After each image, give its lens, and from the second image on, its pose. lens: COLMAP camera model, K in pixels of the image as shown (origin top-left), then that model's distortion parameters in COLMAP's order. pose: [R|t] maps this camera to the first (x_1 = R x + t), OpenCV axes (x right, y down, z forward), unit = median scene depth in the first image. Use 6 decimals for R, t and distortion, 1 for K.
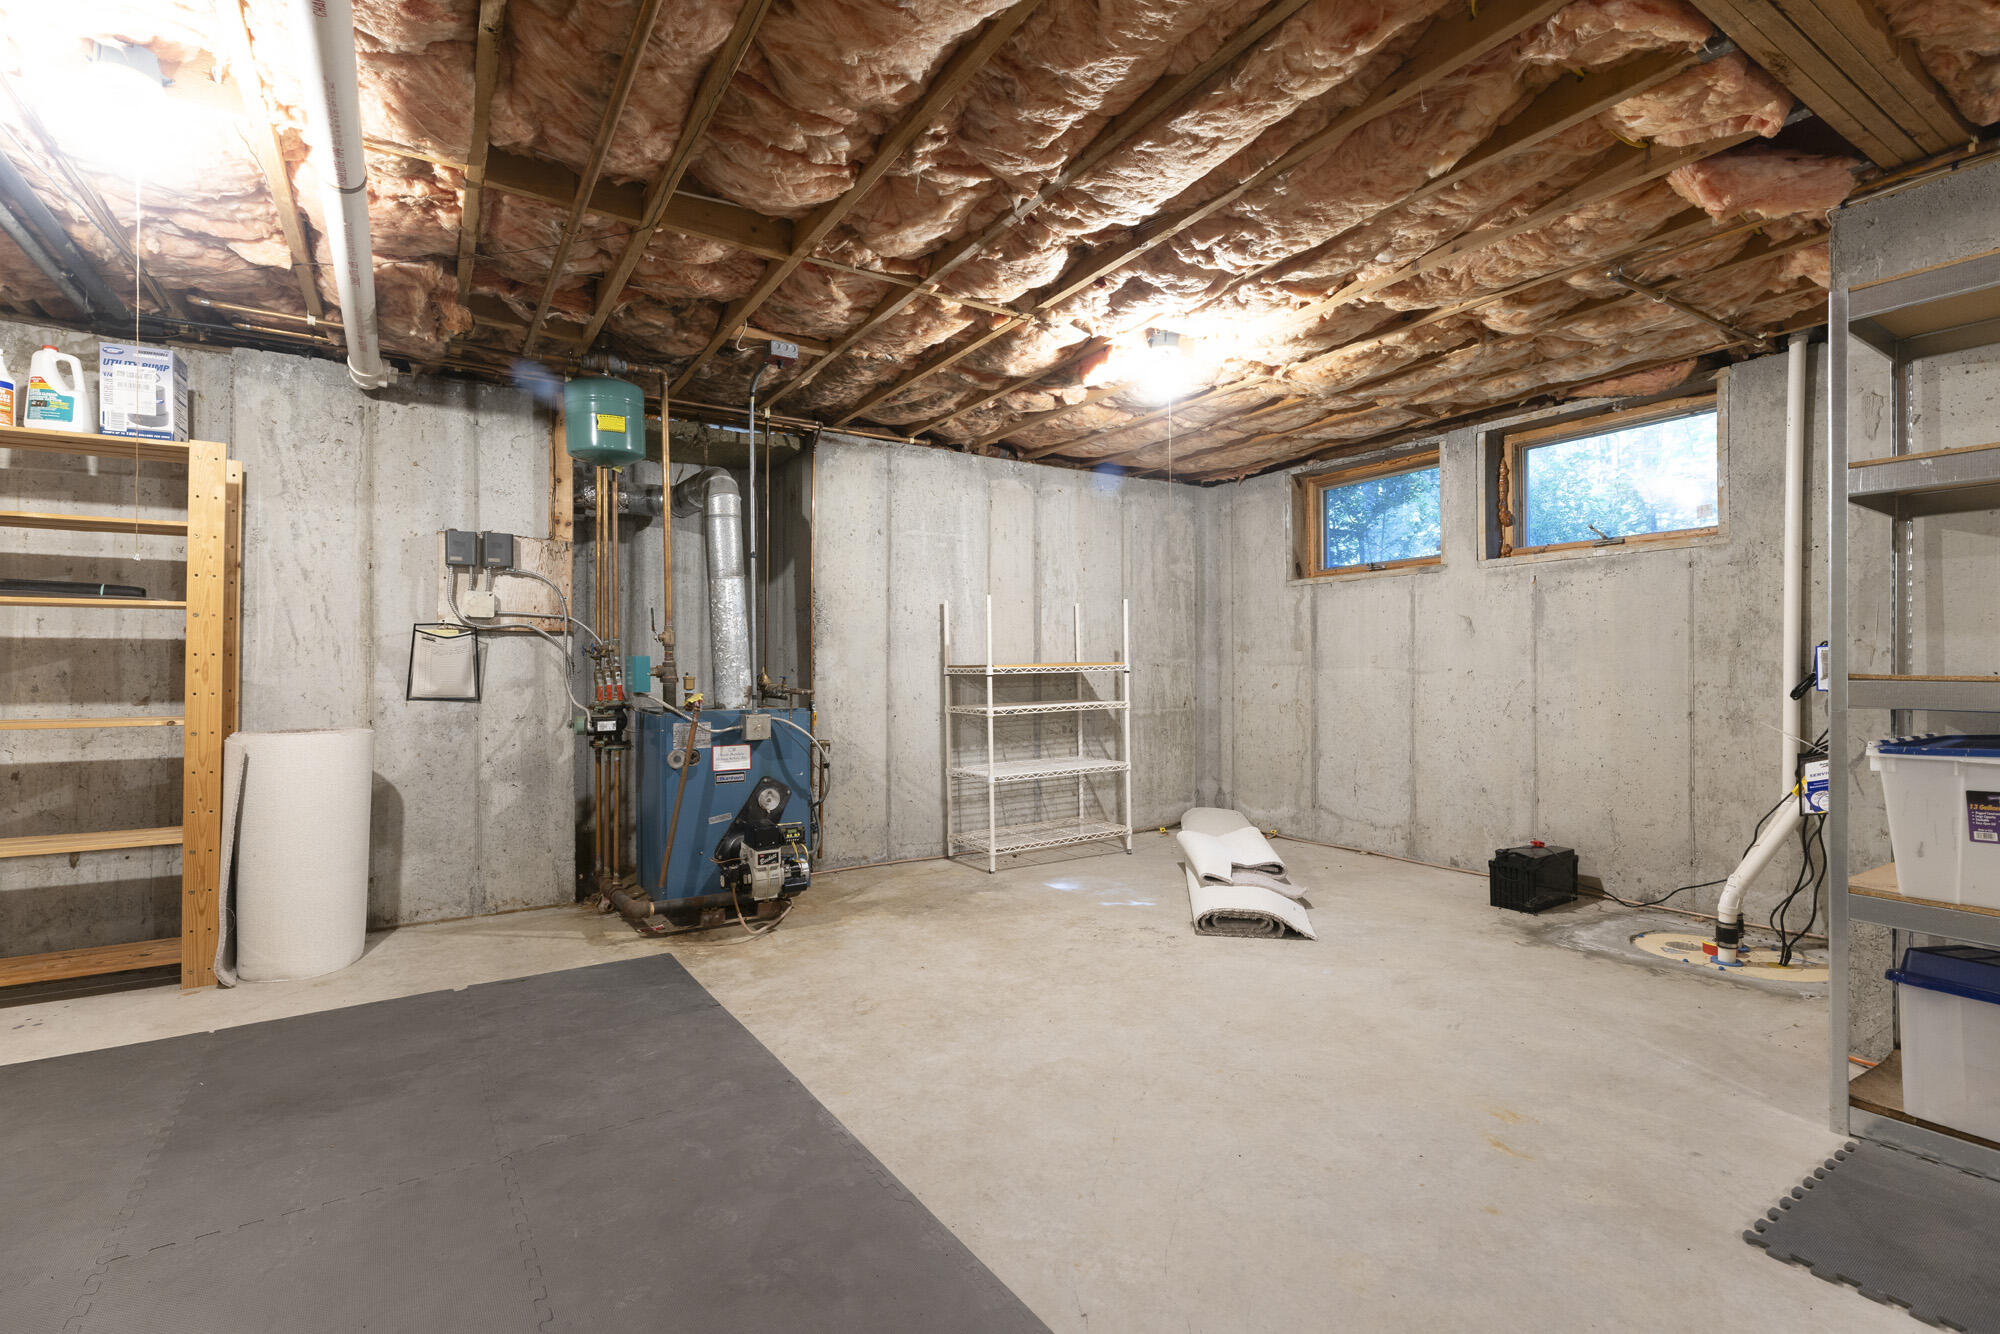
lens RADIAL K [[917.0, 0, 1006.3], [0, 917.0, 667.1], [0, 0, 1]] dist [0.001373, 0.000665]
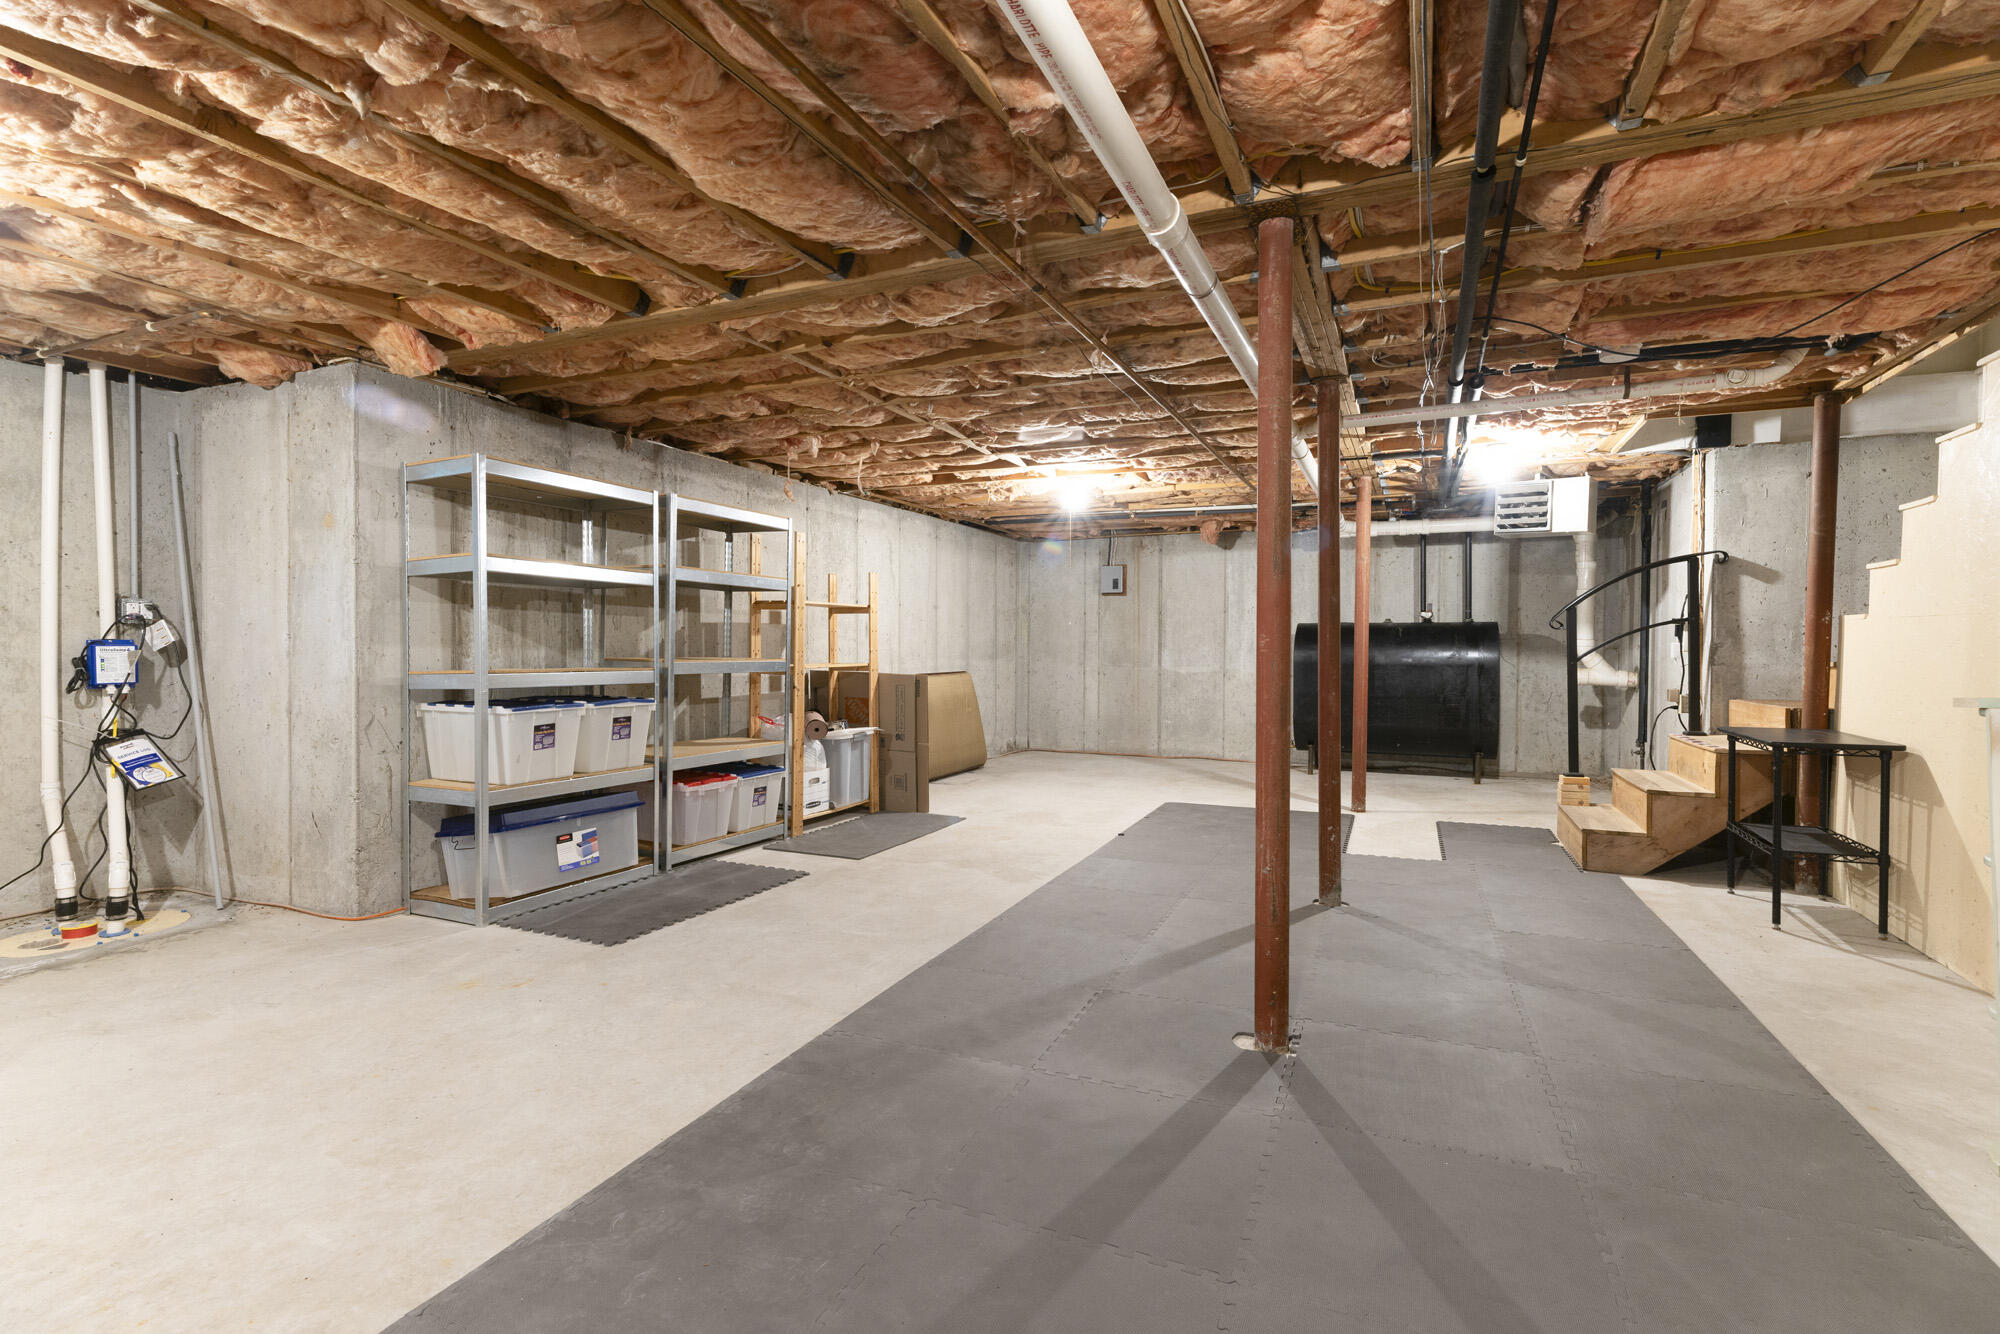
lens RADIAL K [[917.0, 0, 1001.3], [0, 917.0, 662.0], [0, 0, 1]] dist [0.001373, 0.000665]
pose [[-0.541673, -0.013762, 0.840477, -0.877639], [-0.003278, 0.999893, 0.014260, -0.027810], [-0.840583, 0.004969, -0.541660, 0.867234]]
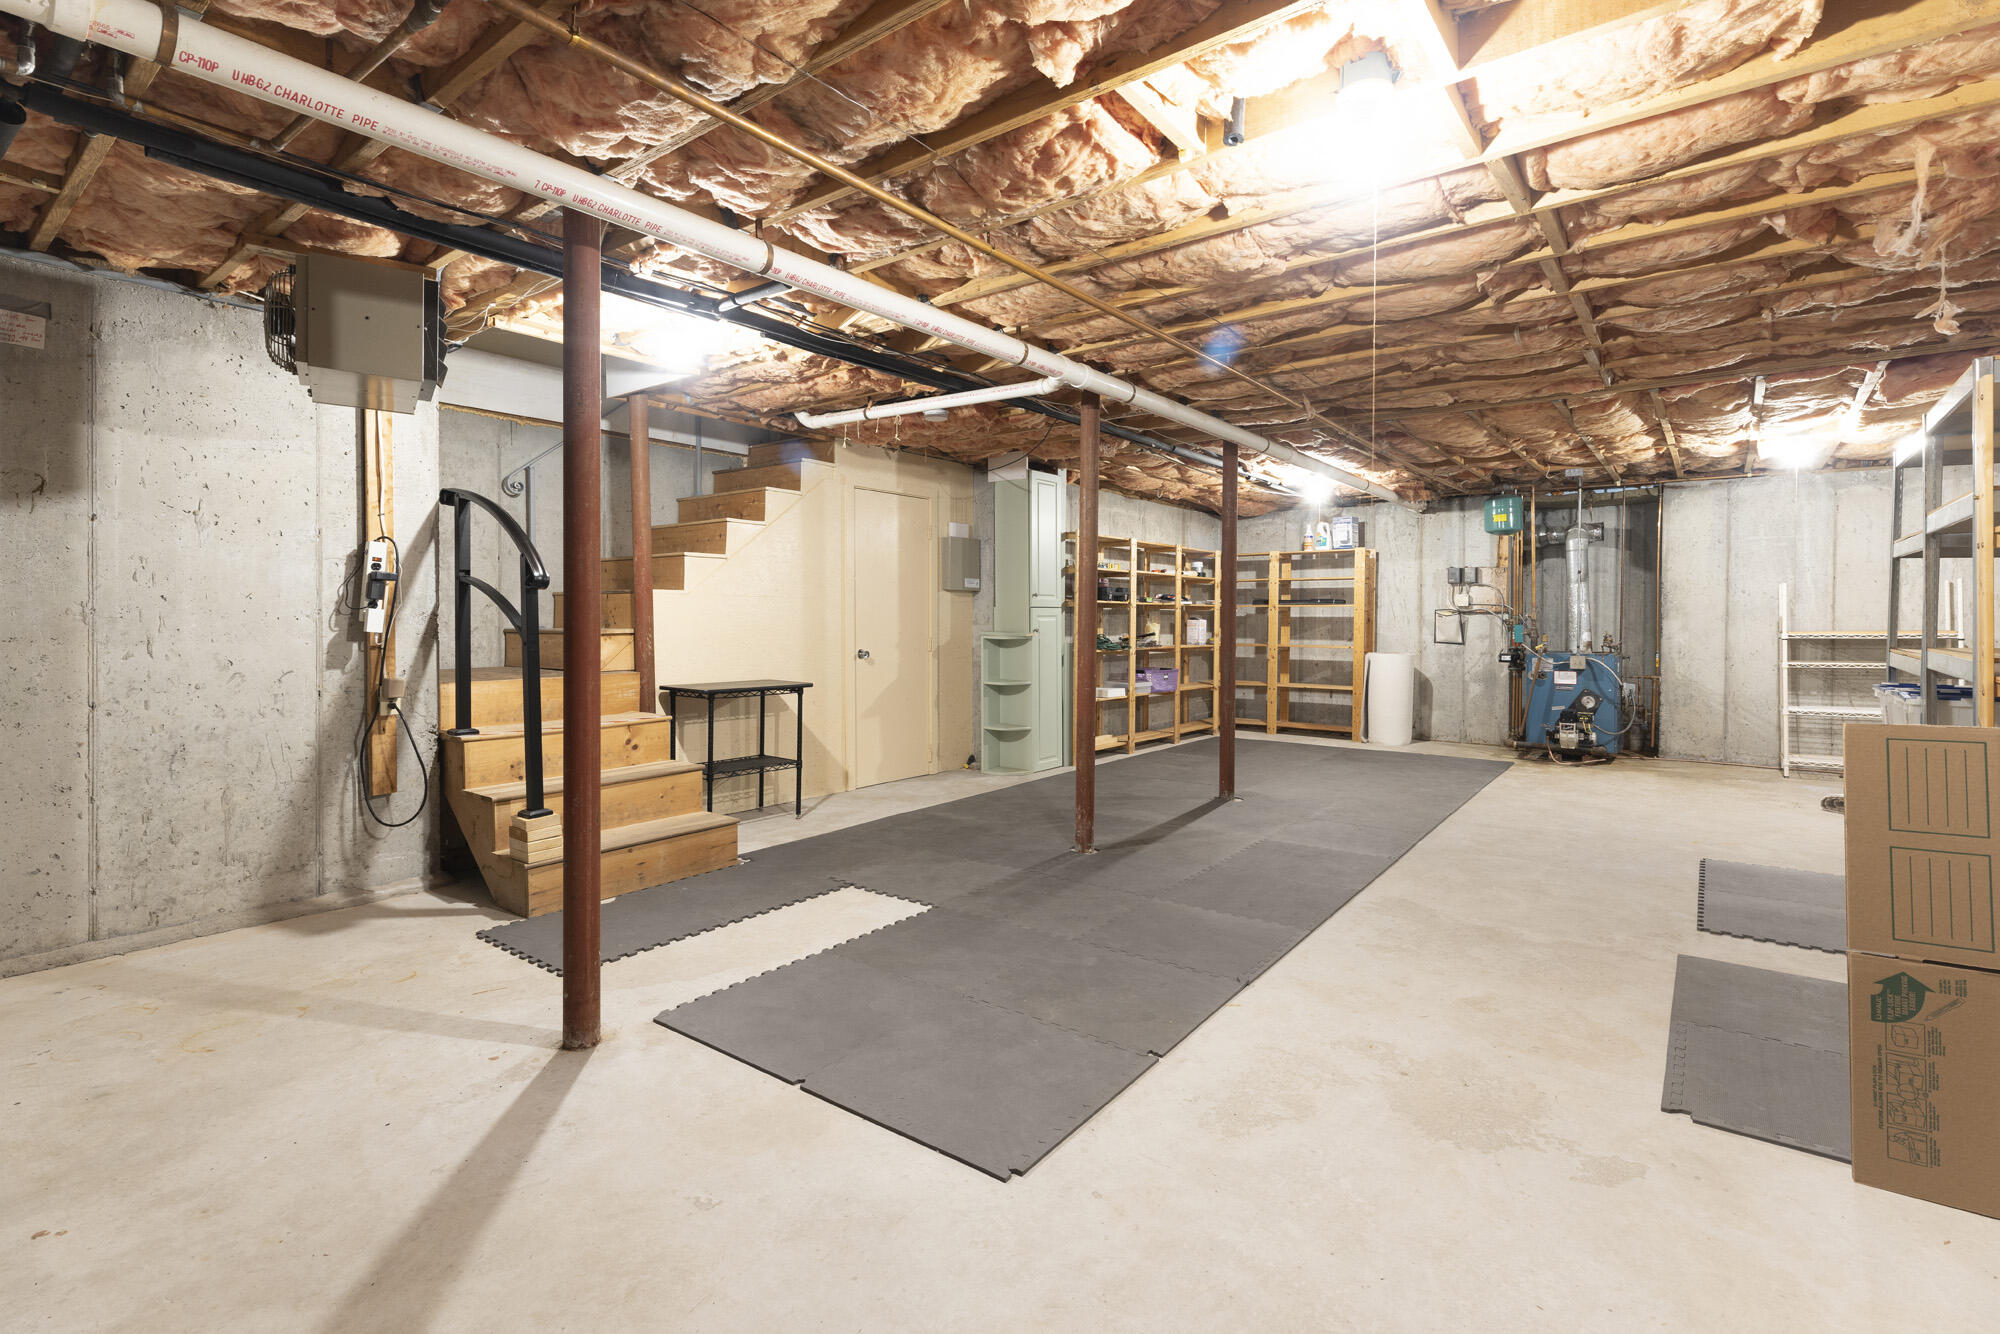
lens RADIAL K [[917.0, 0, 1024.8], [0, 917.0, 619.4], [0, 0, 1]] dist [0.001373, 0.000665]
pose [[0.350024, 0.006140, -0.936721, 1.106975], [-0.004283, 0.999979, 0.004955, -0.028746], [0.936731, 0.002277, 0.350043, -0.743048]]
